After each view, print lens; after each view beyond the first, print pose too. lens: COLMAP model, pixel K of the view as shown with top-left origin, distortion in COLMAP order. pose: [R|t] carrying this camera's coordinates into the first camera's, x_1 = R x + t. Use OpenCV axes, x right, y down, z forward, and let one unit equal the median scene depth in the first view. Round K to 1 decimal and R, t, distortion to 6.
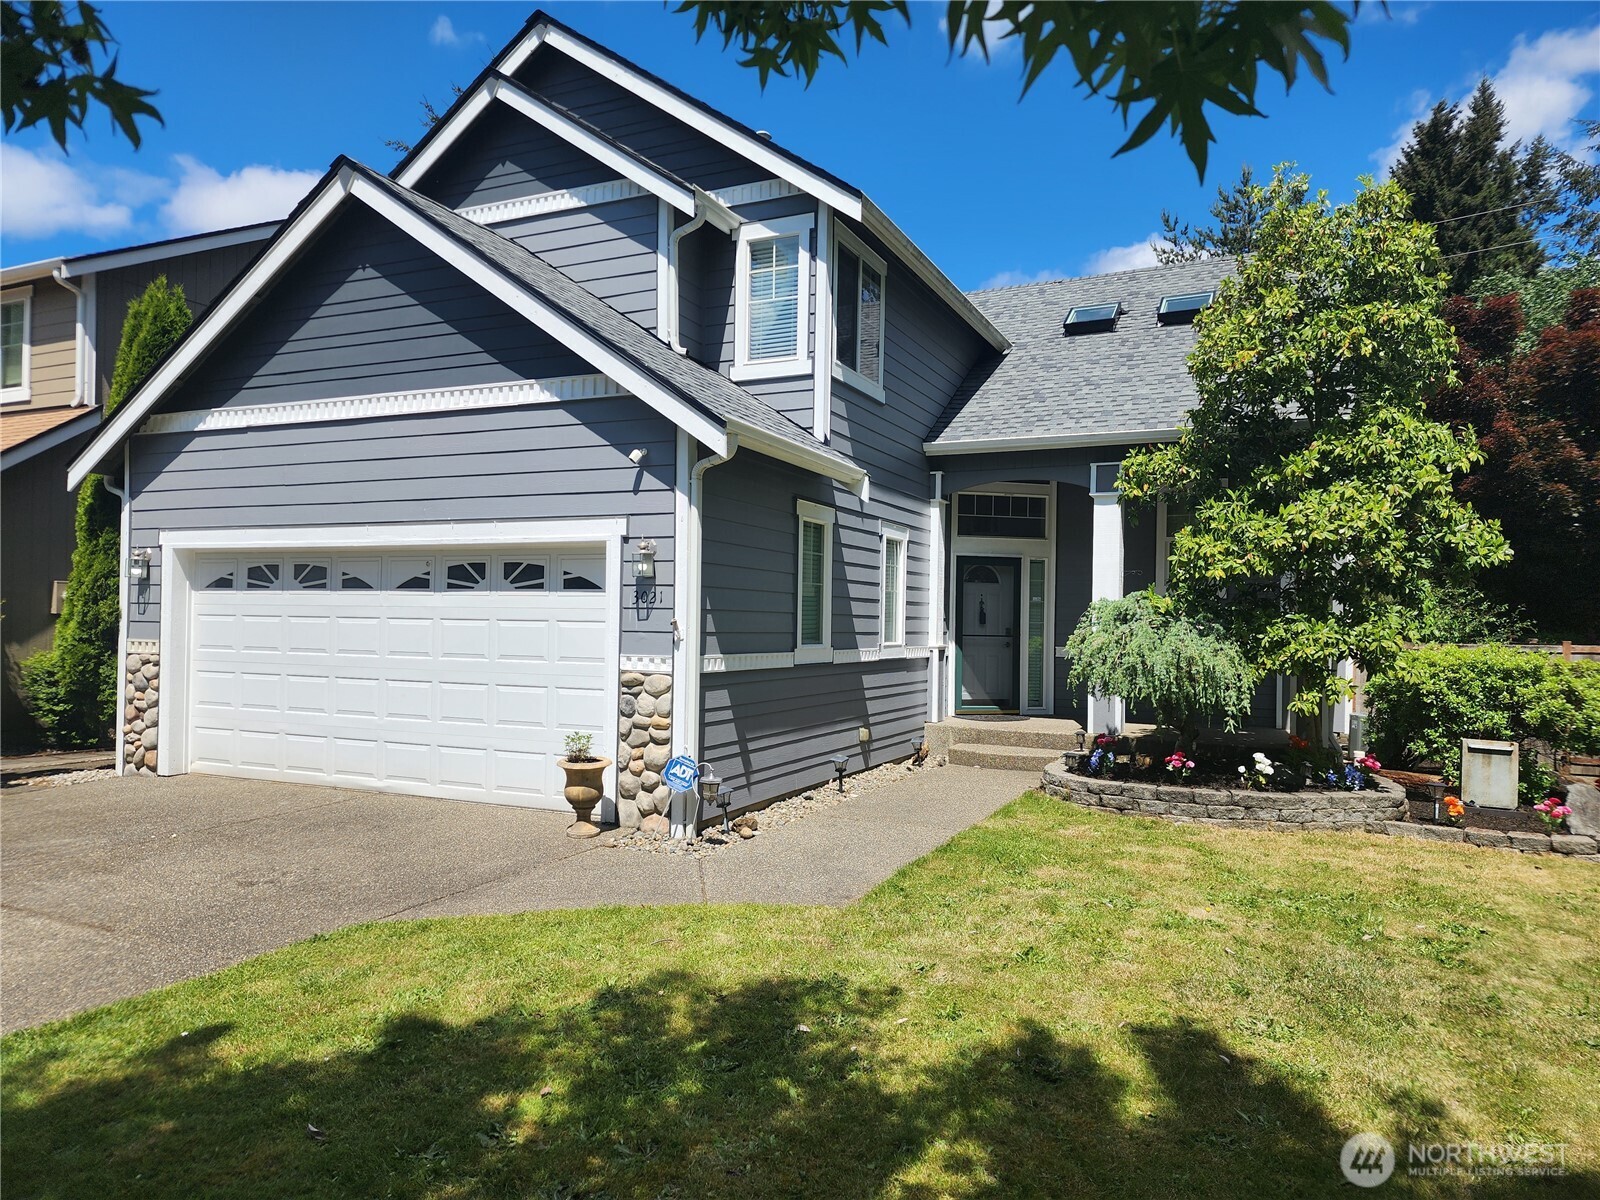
lens RADIAL K [[1070.3, 0, 796.2], [0, 1070.3, 584.4], [0, 0, 1]] dist [0.123269, -0.106378]
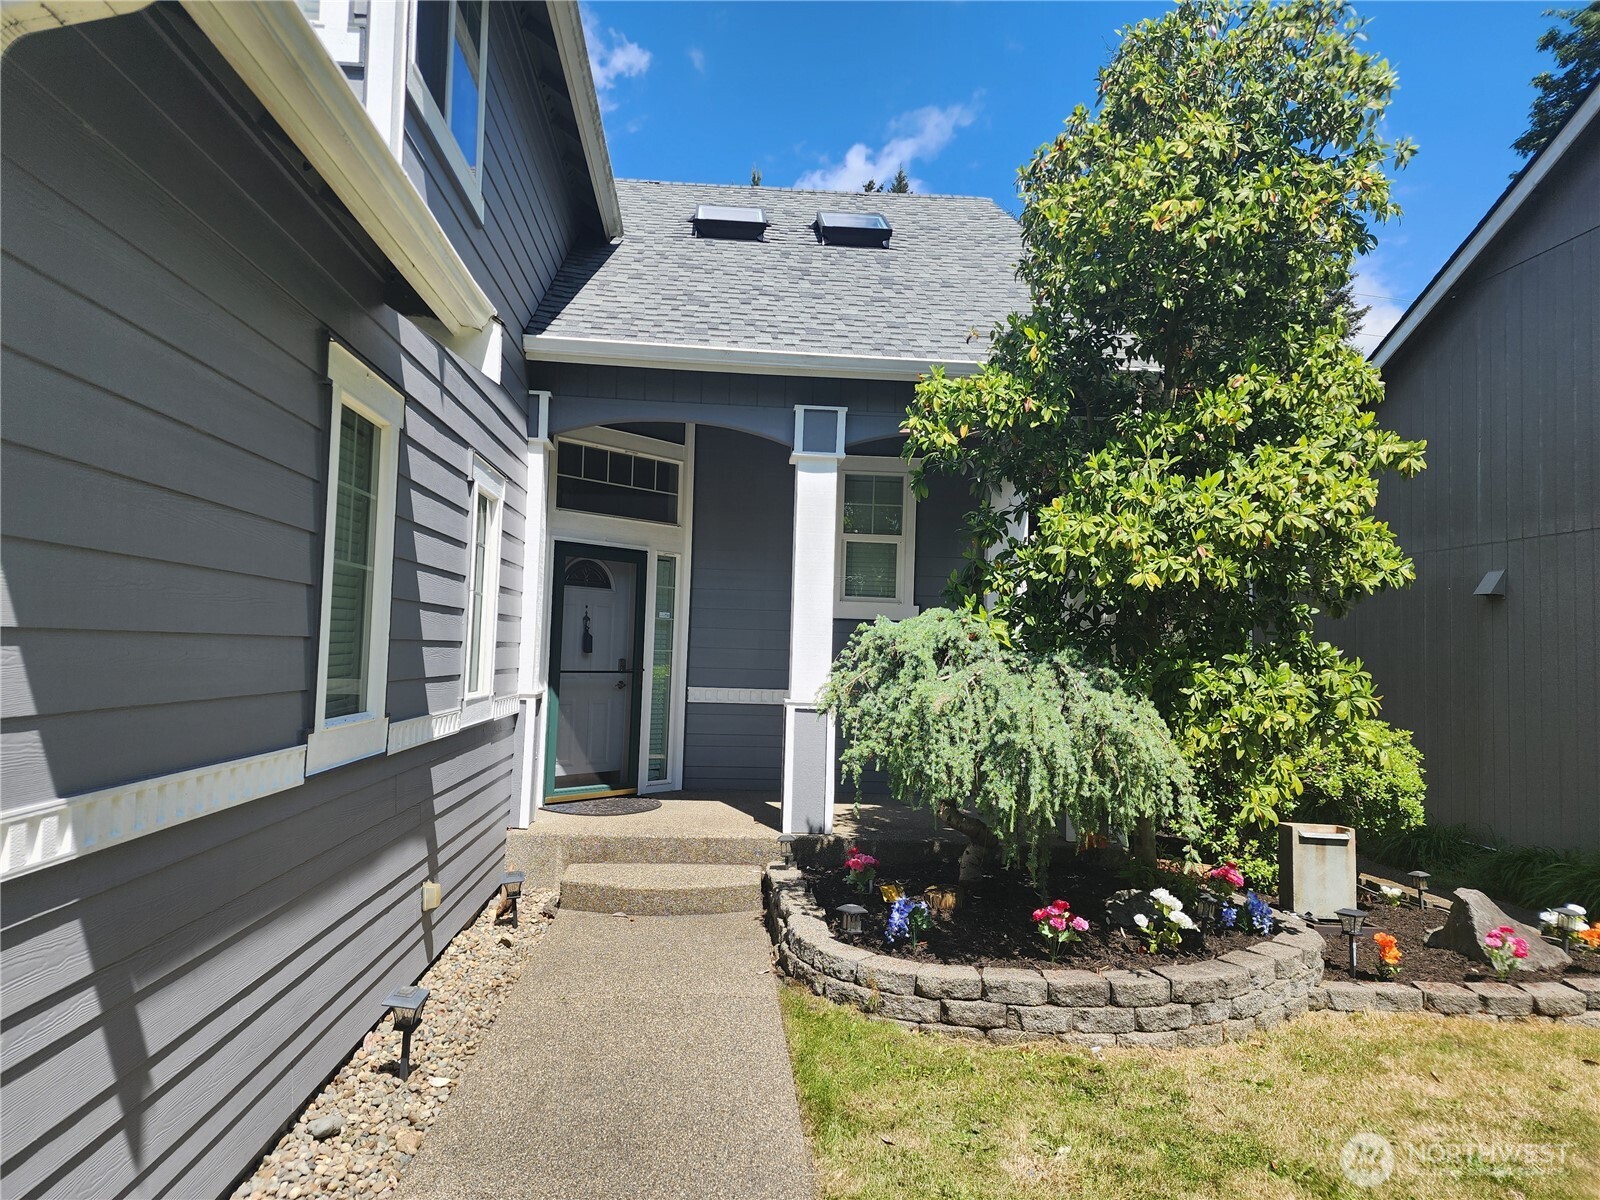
lens RADIAL K [[1070.3, 0, 796.2], [0, 1070.3, 584.4], [0, 0, 1]] dist [0.123269, -0.106378]
pose [[0.871404, 0.040568, 0.488887, -0.032392], [-0.033813, 0.999172, -0.022643, 0.008501], [-0.489400, 0.003200, 0.872053, 0.458457]]
